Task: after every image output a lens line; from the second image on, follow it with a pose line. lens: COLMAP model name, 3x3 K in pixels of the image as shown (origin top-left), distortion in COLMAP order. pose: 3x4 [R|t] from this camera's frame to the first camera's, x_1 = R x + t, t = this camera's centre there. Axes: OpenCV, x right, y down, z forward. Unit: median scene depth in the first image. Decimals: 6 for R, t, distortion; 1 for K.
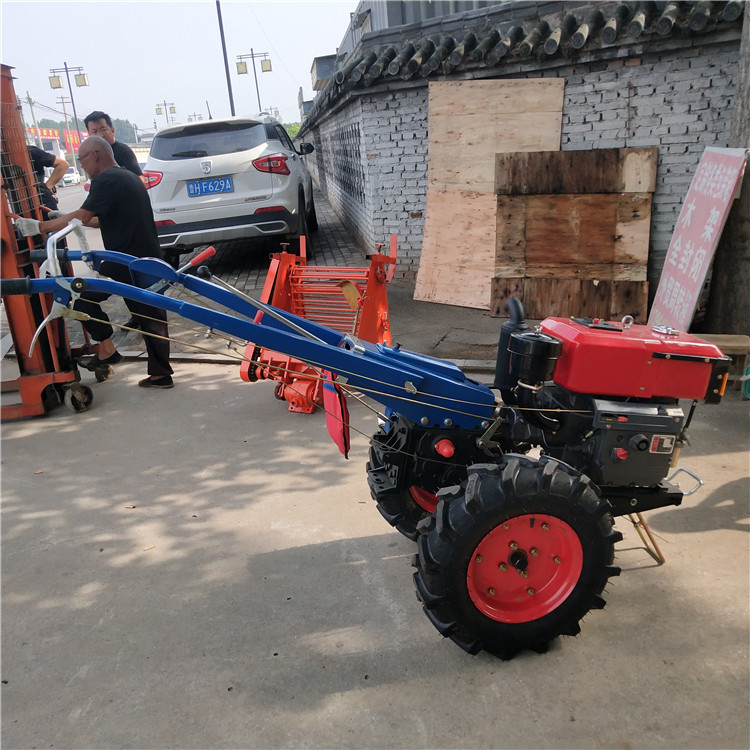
lens RADIAL K [[773.5, 0, 375.0], [0, 773.5, 375.0], [0, 0, 1]] dist [-0.034565, 0.062727]
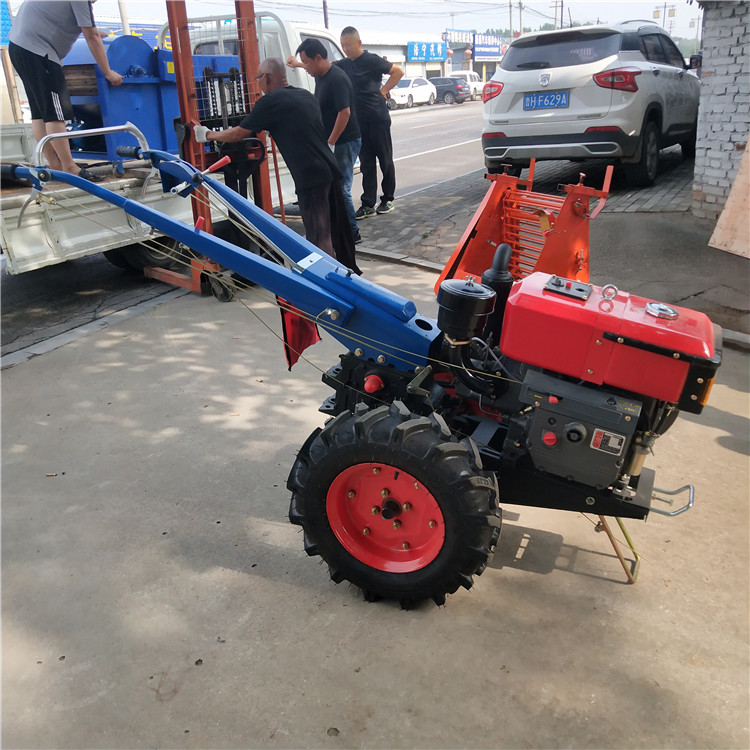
lens RADIAL K [[773.5, 0, 375.0], [0, 773.5, 375.0], [0, 0, 1]] dist [-0.034565, 0.062727]
pose [[0.825847, 0.231659, -0.514111, 0.220672], [-0.174981, 0.971990, 0.156898, -0.026292], [0.536058, -0.039614, 0.843251, 0.060016]]
